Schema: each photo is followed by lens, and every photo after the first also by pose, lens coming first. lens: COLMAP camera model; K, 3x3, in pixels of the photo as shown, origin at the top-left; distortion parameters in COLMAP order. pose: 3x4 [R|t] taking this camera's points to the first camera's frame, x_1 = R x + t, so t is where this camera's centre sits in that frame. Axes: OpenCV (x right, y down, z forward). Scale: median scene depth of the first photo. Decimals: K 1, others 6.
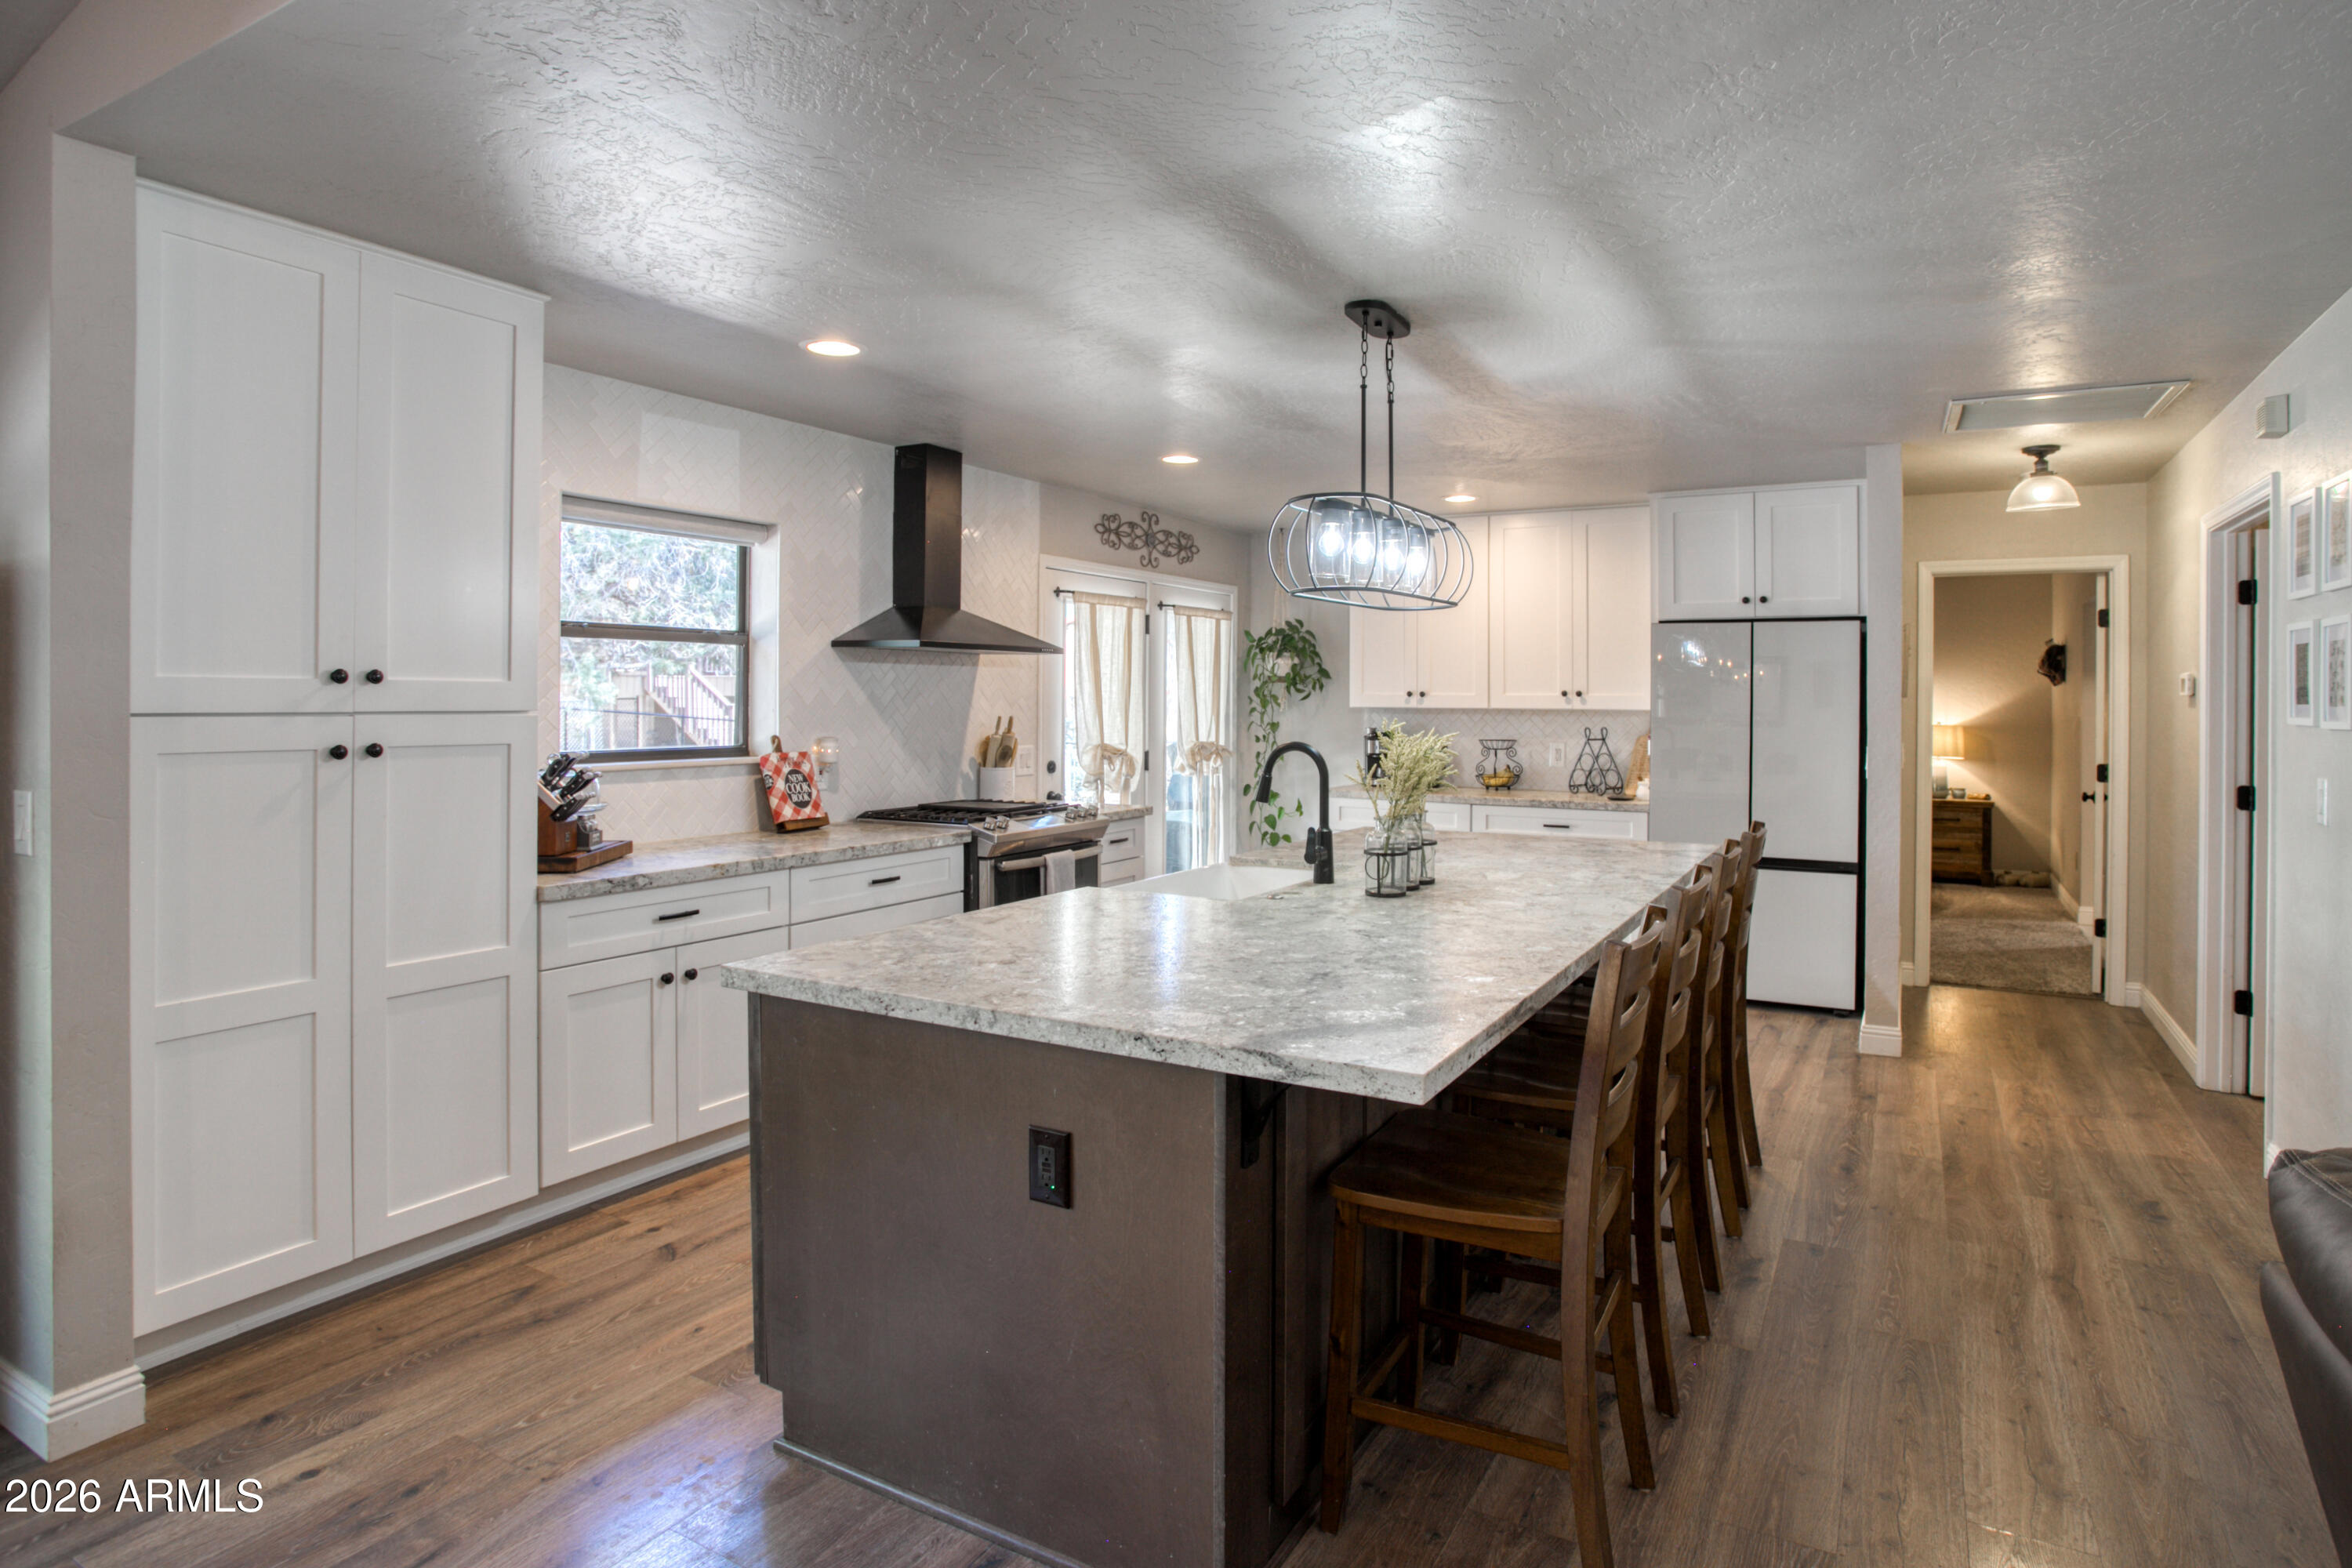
lens RADIAL K [[1268.1, 0, 1221.7], [0, 1268.1, 702.7], [0, 0, 1]] dist [-0.029791, 0.007490]
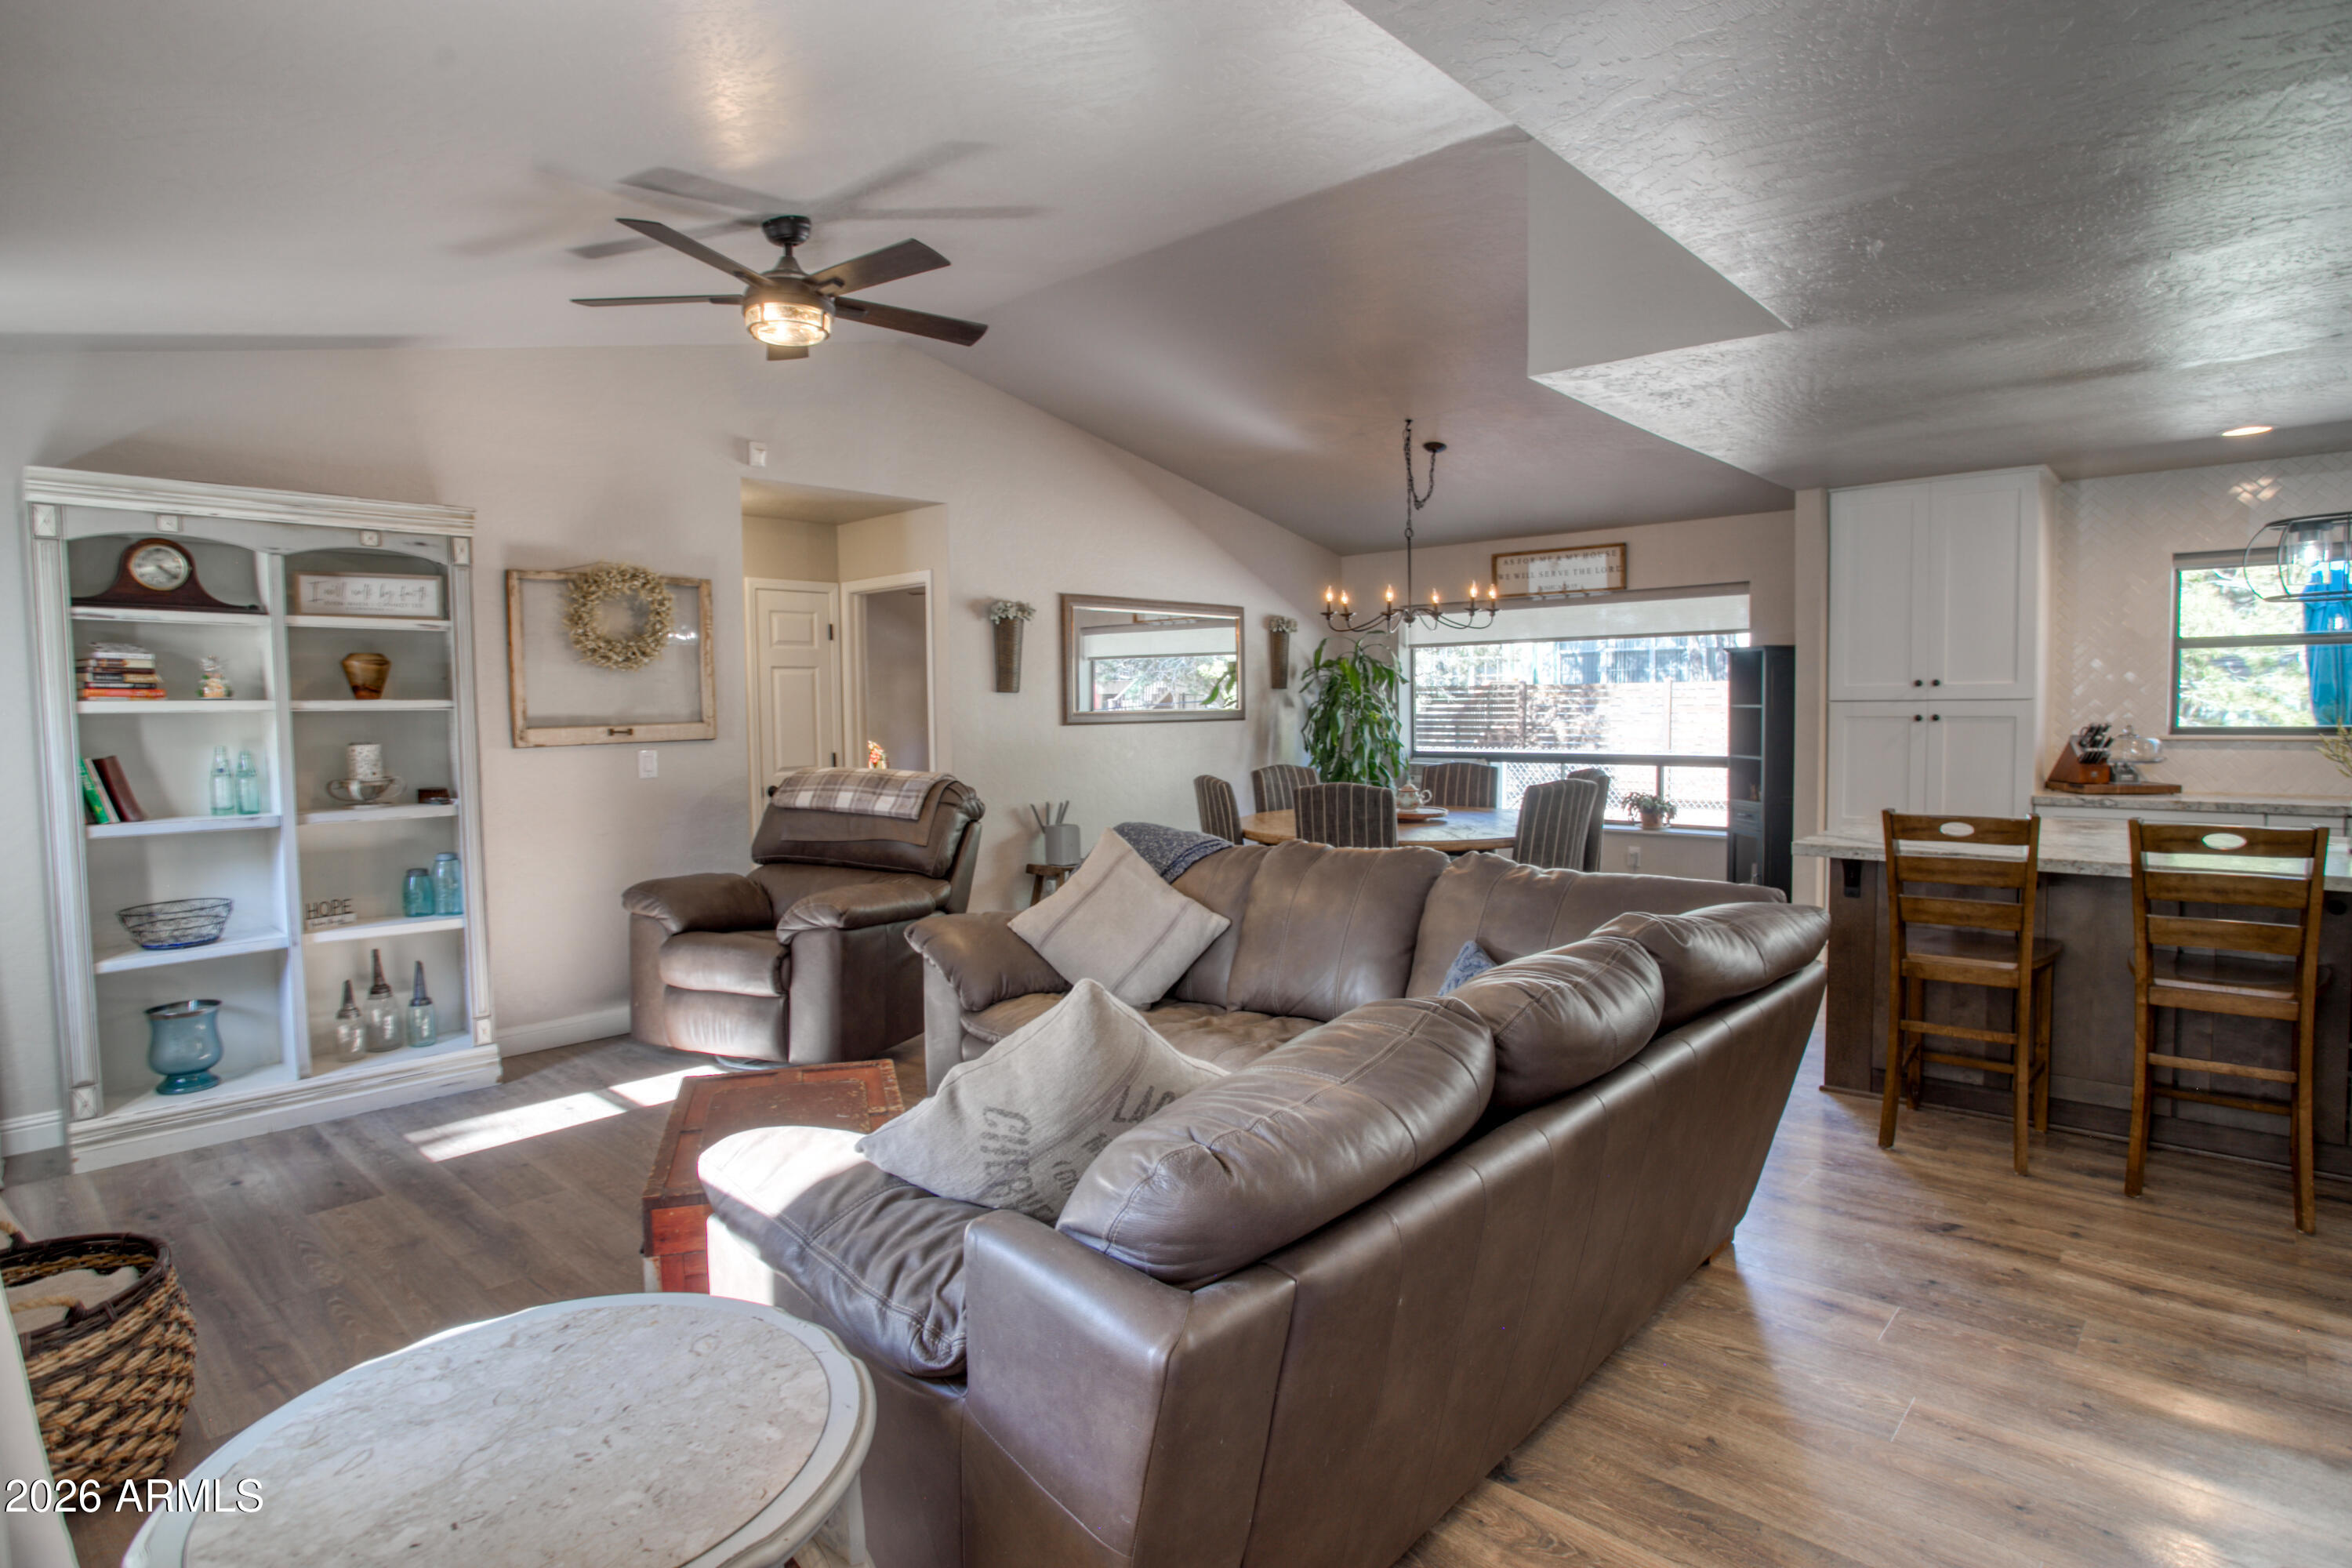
lens RADIAL K [[1268.1, 0, 1165.0], [0, 1268.1, 790.1], [0, 0, 1]] dist [-0.029791, 0.007490]
pose [[-0.233232, 0.065487, -0.970214, 0.876277], [0.009839, 0.997838, 0.064986, 0.004862], [0.972371, 0.005611, -0.233372, 0.122262]]
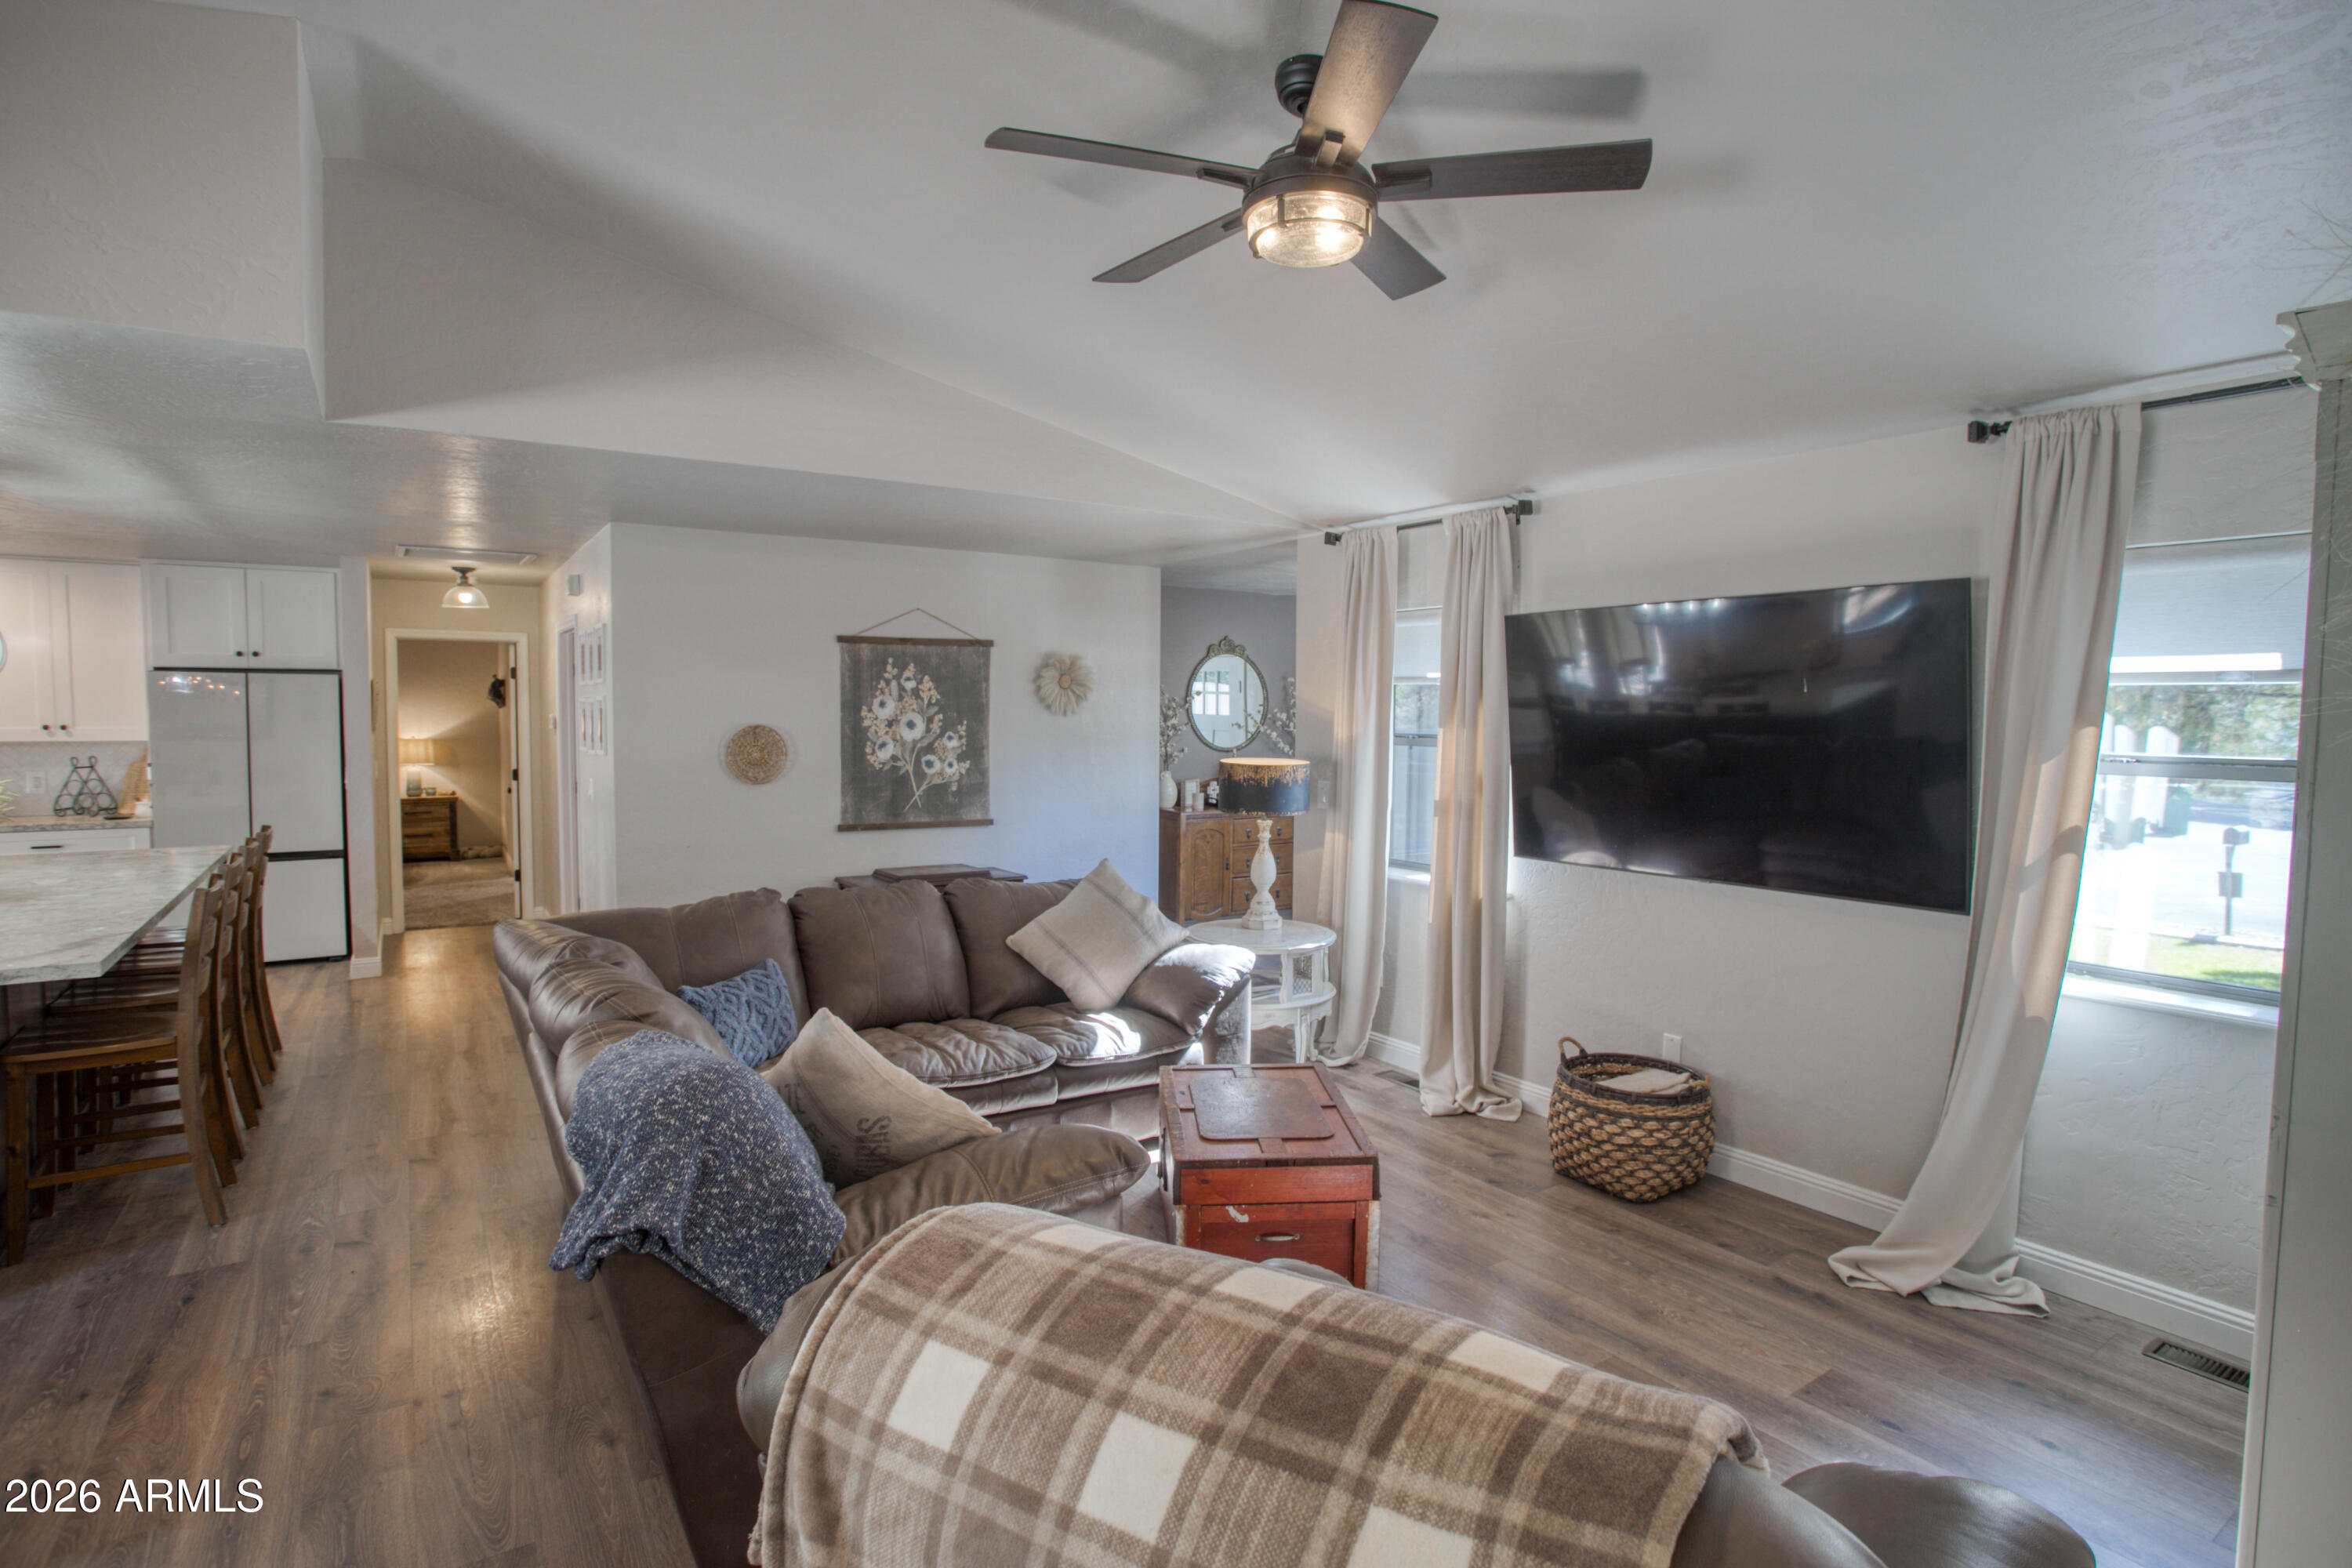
lens RADIAL K [[1178.4, 0, 1118.1], [0, 1178.4, 777.3], [0, 0, 1]] dist [0.013886, 0.003490]
pose [[0.501217, -0.054254, 0.863619, -0.201434], [-0.000811, 0.998003, 0.063167, -0.037105], [-0.865321, -0.032361, 0.500172, -0.409259]]
